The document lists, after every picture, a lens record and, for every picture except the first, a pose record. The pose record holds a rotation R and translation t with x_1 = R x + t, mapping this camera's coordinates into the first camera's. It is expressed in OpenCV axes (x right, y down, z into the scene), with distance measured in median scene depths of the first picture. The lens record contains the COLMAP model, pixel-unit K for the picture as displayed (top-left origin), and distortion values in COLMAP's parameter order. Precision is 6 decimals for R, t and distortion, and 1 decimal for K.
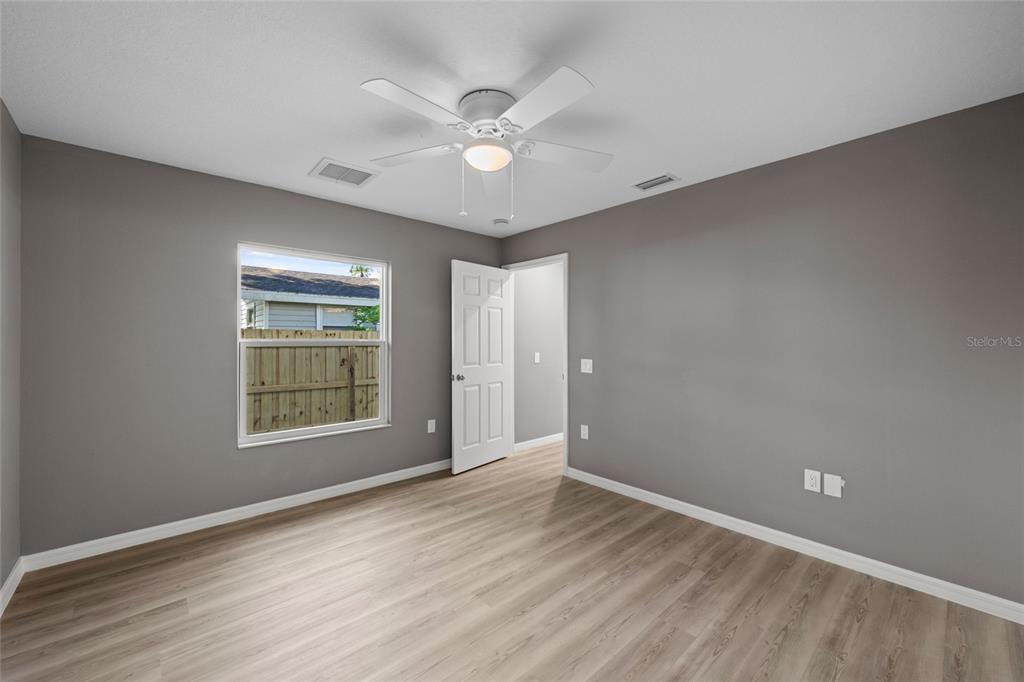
lens RADIAL K [[408.2, 0, 512.4], [0, 408.2, 338.6], [0, 0, 1]] dist [-0.002292, -0.001395]
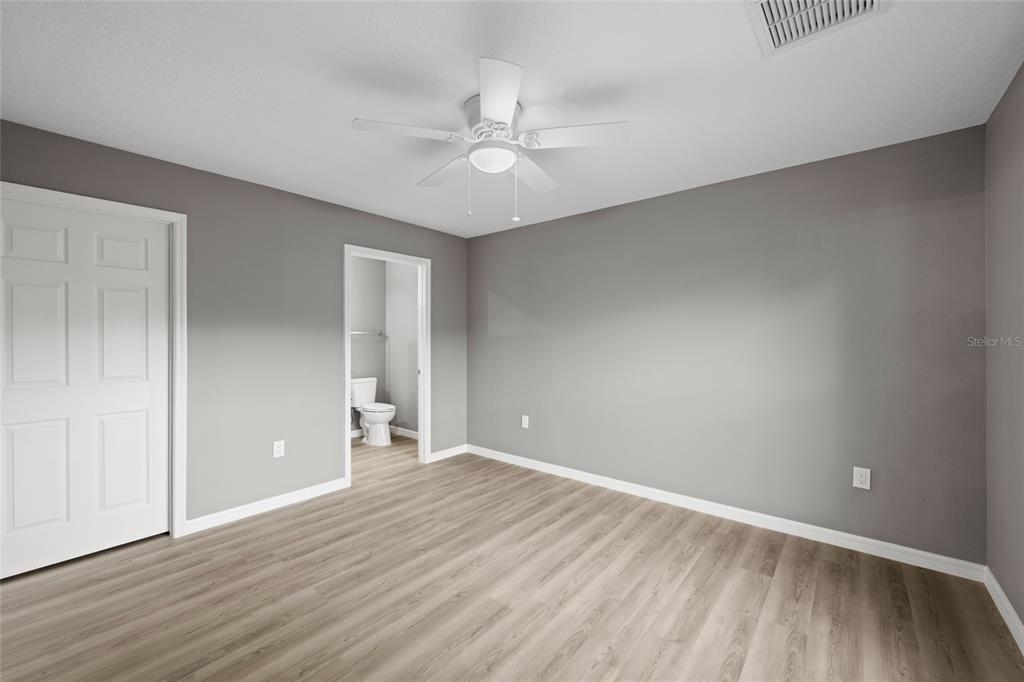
lens RADIAL K [[408.2, 0, 509.6], [0, 408.2, 340.7], [0, 0, 1]] dist [-0.002292, -0.001395]
pose [[-0.991757, 0.000605, -0.128130, 0.024196], [-0.000137, 0.999983, 0.005778, 0.002105], [0.128132, 0.005748, -0.991741, 1.649343]]
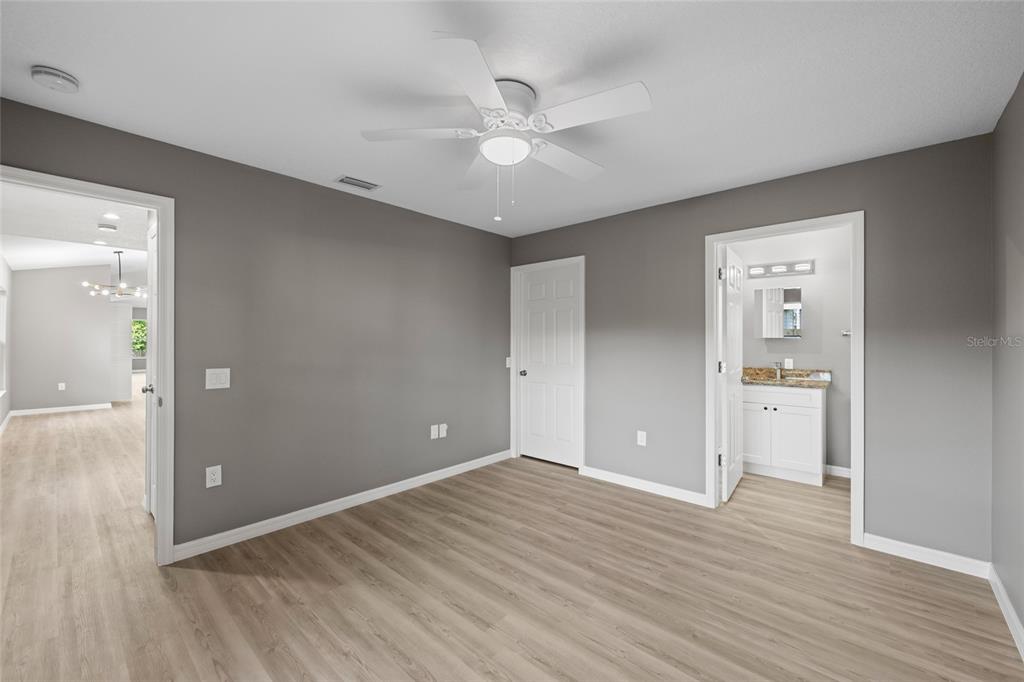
lens RADIAL K [[408.2, 0, 506.3], [0, 408.2, 340.7], [0, 0, 1]] dist [-0.002292, -0.001395]
pose [[-0.089687, -0.003936, 0.995962, -0.831132], [-0.003170, 0.999988, 0.003666, -0.000532], [-0.995965, -0.002829, -0.089699, 0.887422]]
